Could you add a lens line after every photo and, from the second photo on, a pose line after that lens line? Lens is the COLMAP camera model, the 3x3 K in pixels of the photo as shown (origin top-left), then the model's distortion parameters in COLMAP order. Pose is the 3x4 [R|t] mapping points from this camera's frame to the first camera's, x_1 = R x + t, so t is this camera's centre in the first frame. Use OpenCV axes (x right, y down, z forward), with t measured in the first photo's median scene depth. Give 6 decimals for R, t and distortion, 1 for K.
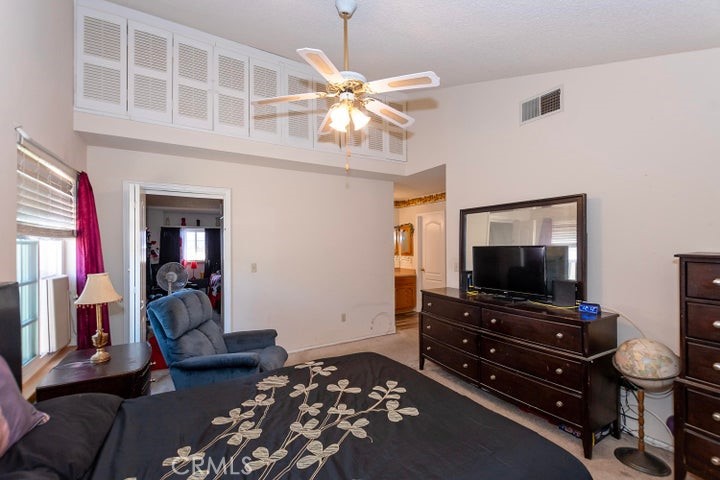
lens RADIAL K [[320.0, 0, 359.2], [0, 320.0, 241.8], [0, 0, 1]] dist [-0.000319, -0.000045]
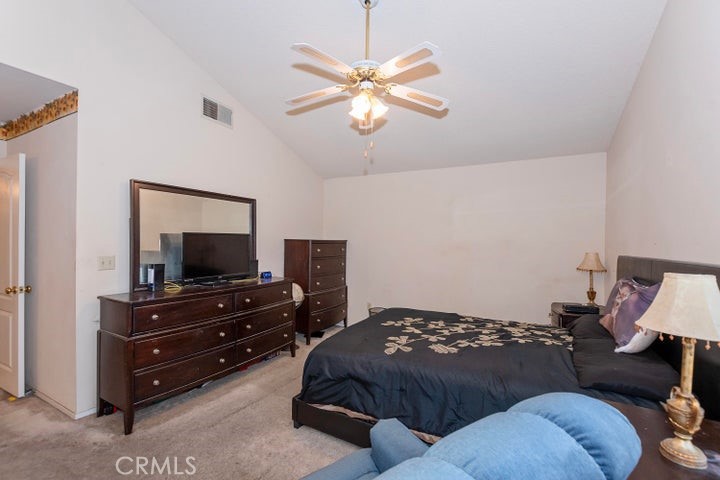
lens RADIAL K [[320.0, 0, 359.2], [0, 320.0, 241.8], [0, 0, 1]] dist [-0.000319, -0.000045]
pose [[-0.535235, -0.003028, 0.844698, -1.154695], [-0.015317, 0.999864, -0.006121, 0.068857], [-0.844564, -0.016215, -0.535208, 2.007482]]
